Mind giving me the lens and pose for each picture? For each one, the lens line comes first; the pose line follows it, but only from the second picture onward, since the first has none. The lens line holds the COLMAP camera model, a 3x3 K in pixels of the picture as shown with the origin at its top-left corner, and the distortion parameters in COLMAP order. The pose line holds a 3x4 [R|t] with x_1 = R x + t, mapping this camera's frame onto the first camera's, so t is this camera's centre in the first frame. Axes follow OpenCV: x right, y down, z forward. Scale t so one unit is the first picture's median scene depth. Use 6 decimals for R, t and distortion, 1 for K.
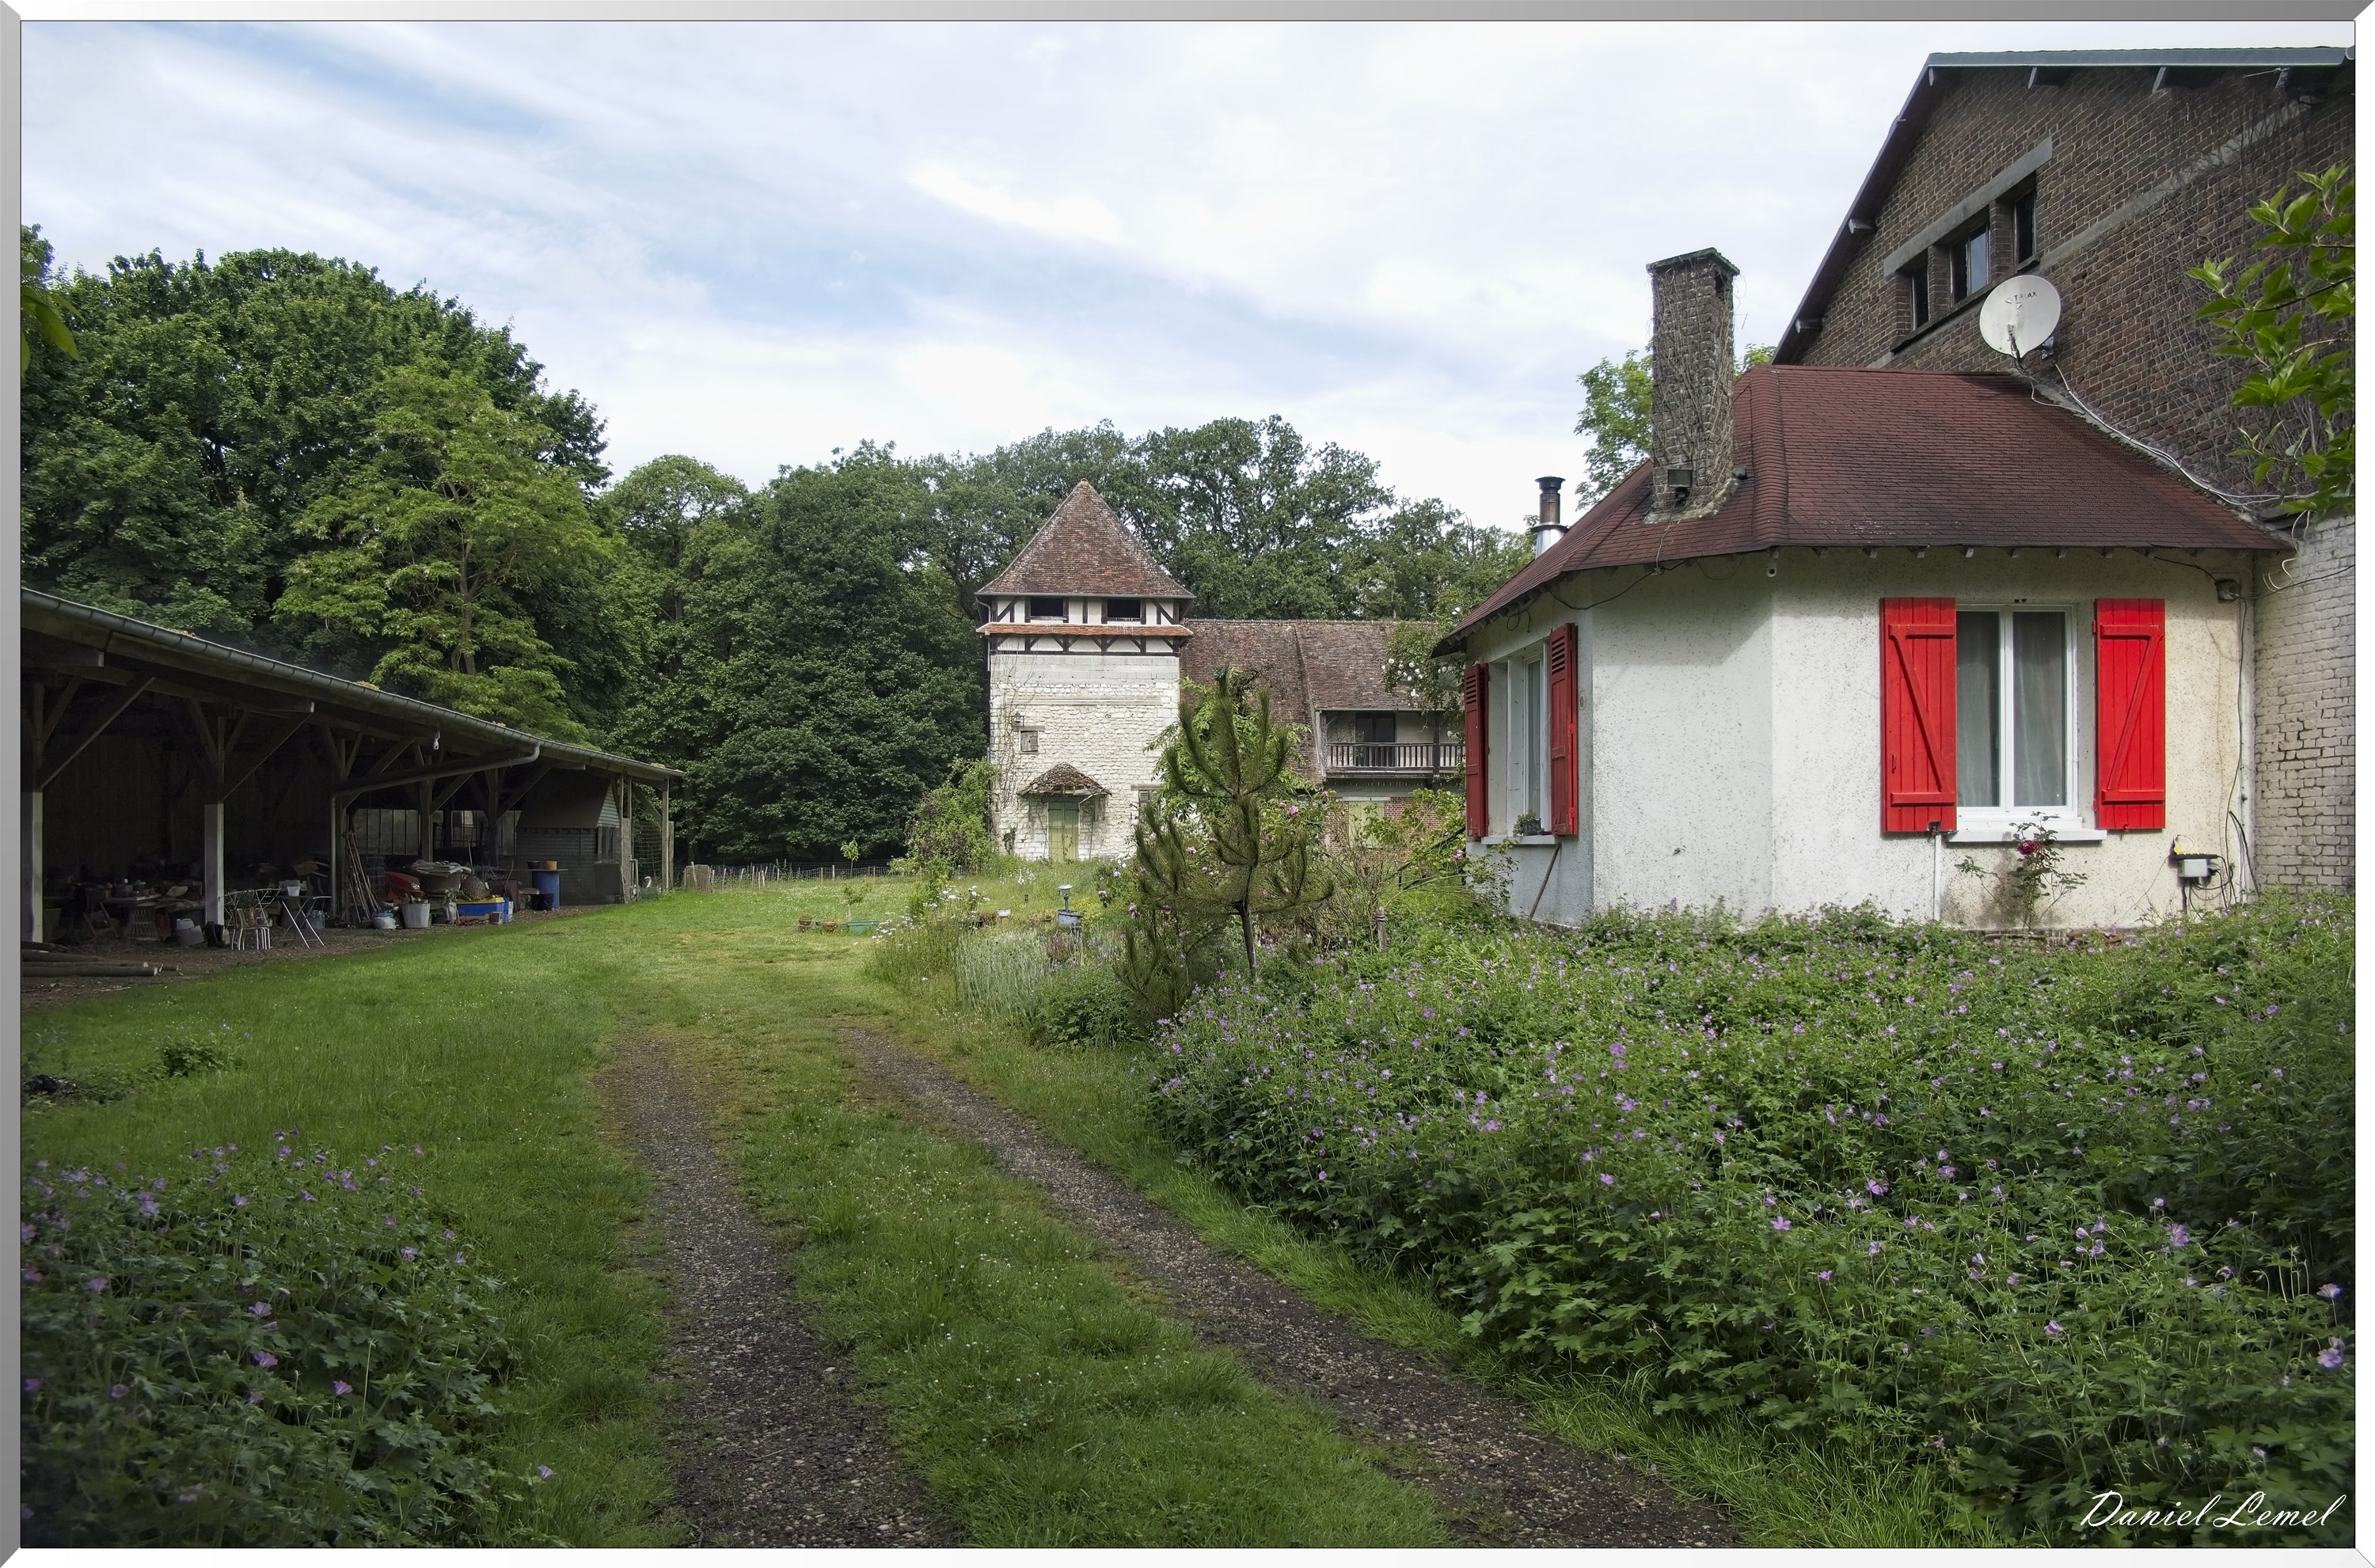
lens RADIAL K [[1634.9, 0, 1189.5], [0, 1634.9, 793.8], [0, 0, 1]] dist [-0.041751, -0.004032]
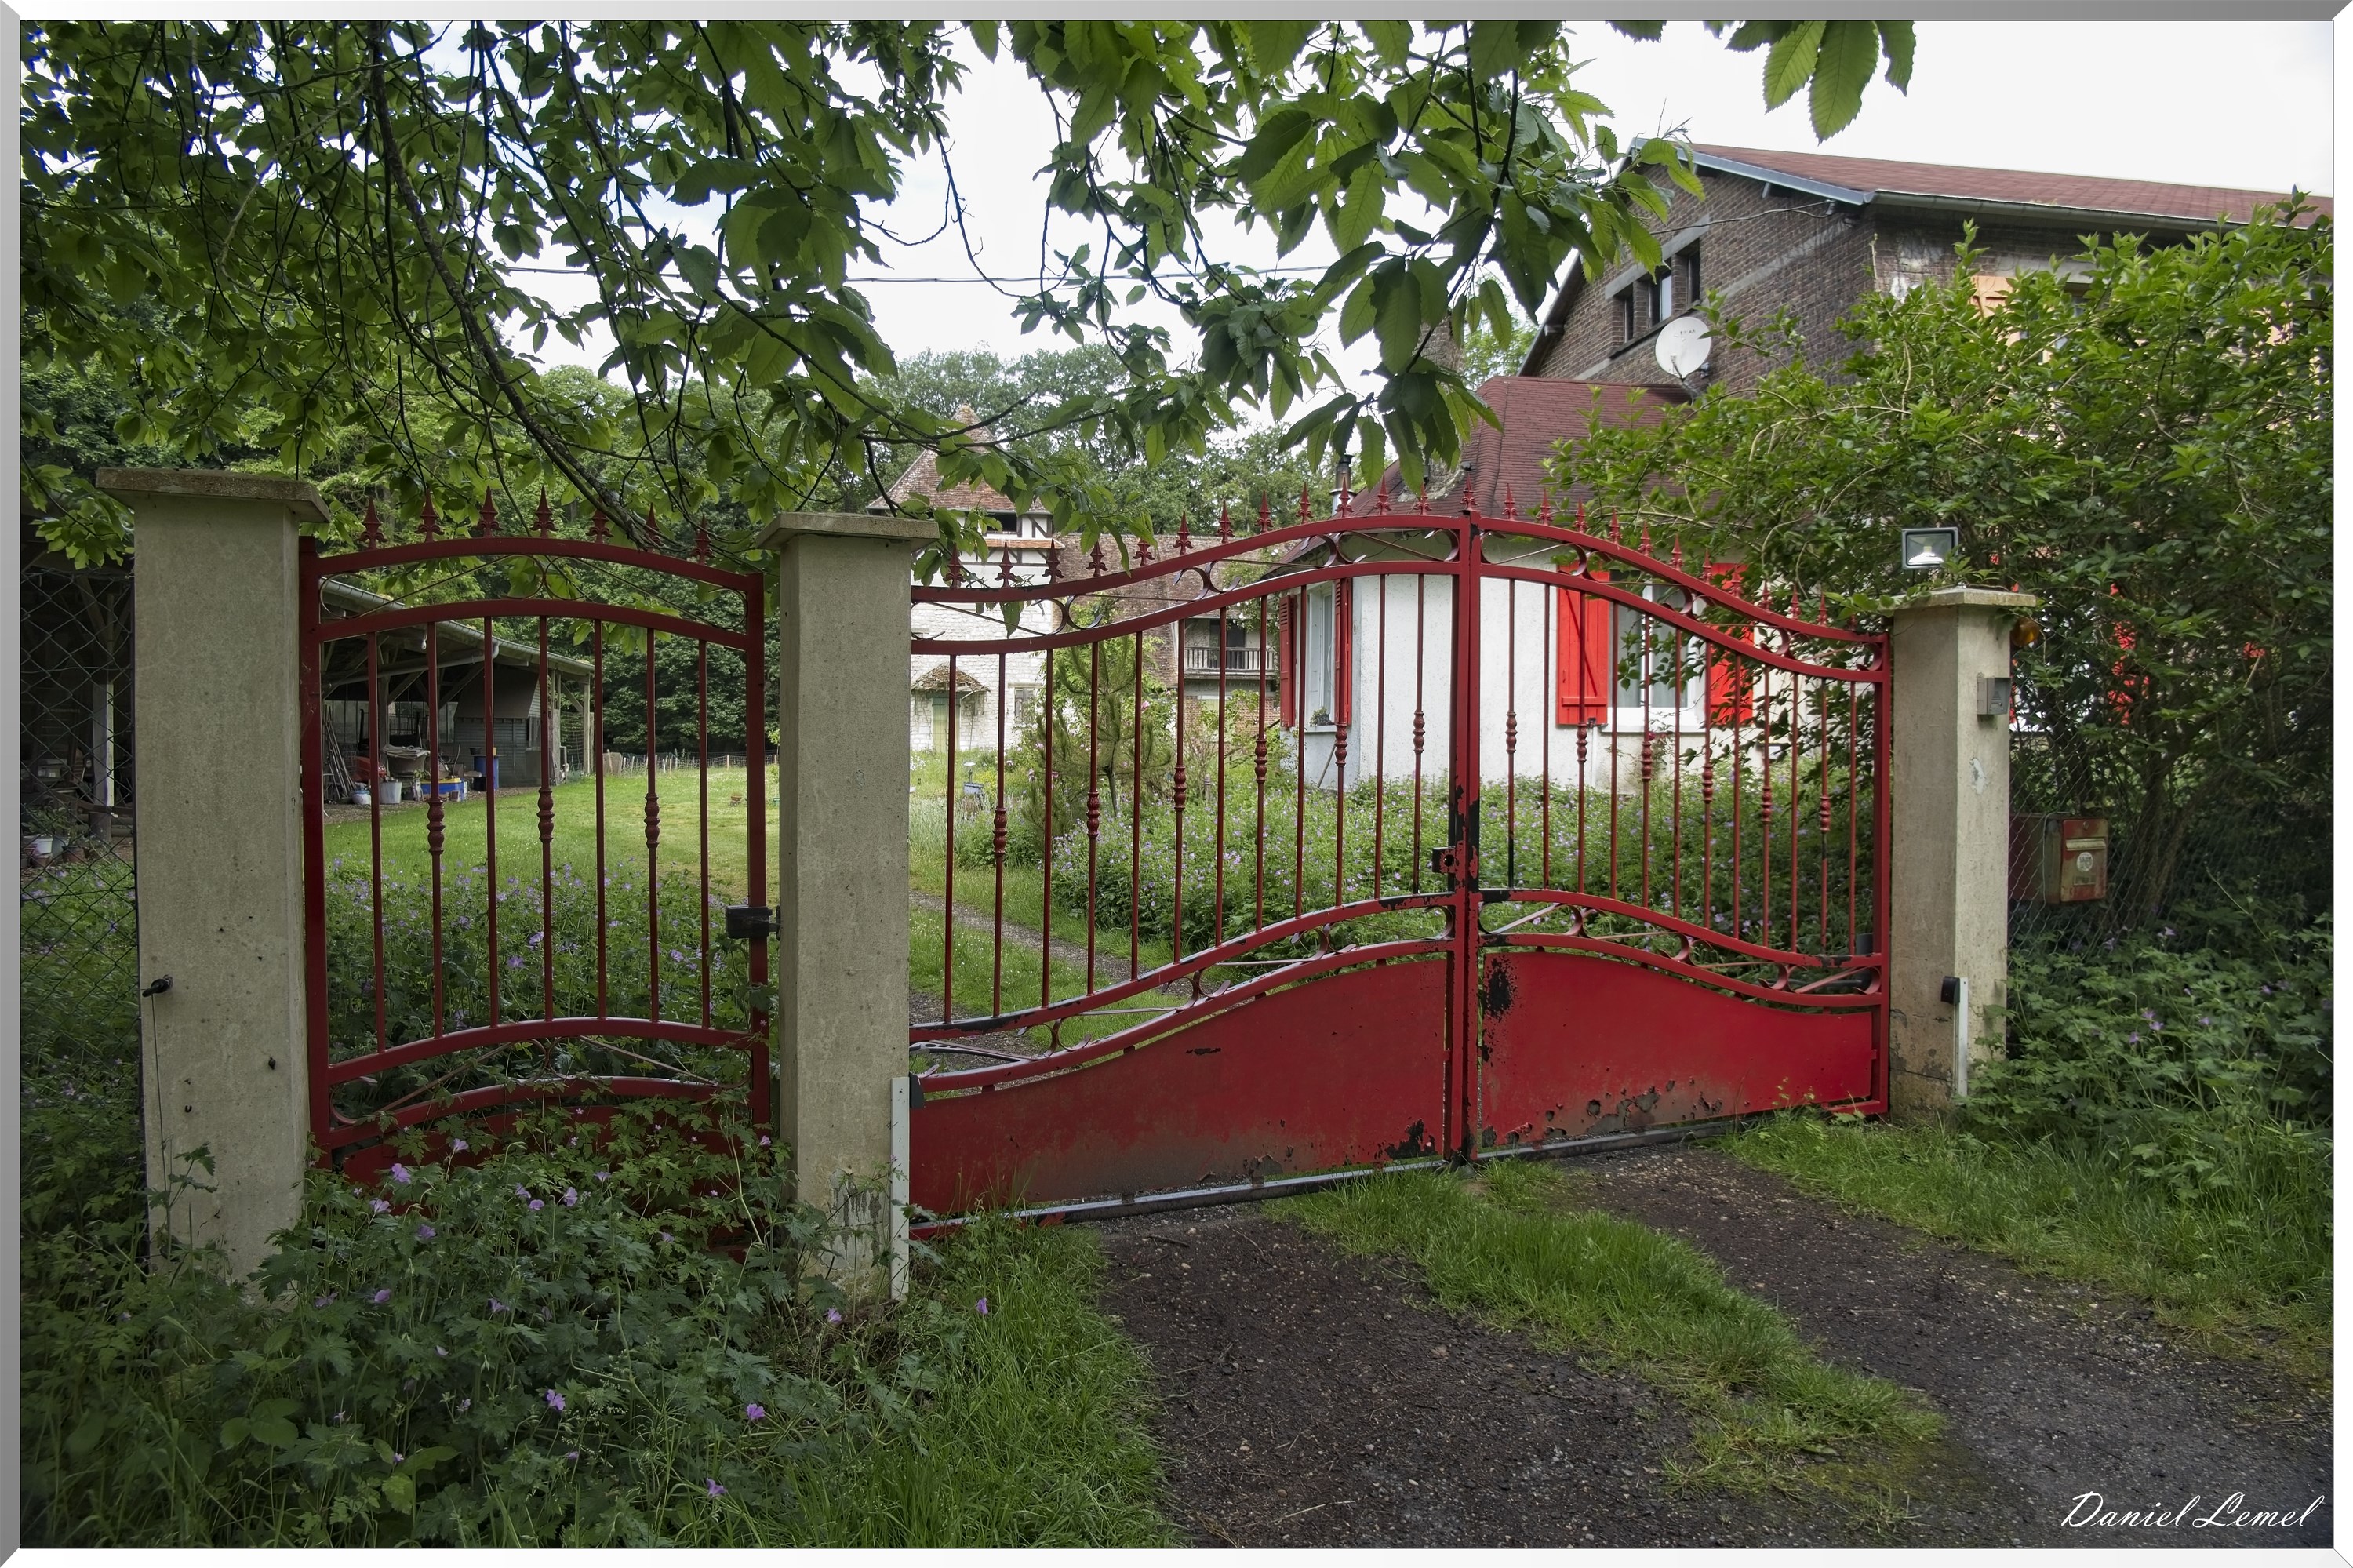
lens RADIAL K [[1620.0, 0, 1182.5], [0, 1620.0, 790.5], [0, 0, 1]] dist [-0.041751, -0.004032]
pose [[0.996855, 0.004074, 0.079138, -0.004616], [-0.008914, 0.998104, 0.060904, -0.000548], [-0.078740, -0.061418, 0.995001, -0.125790]]
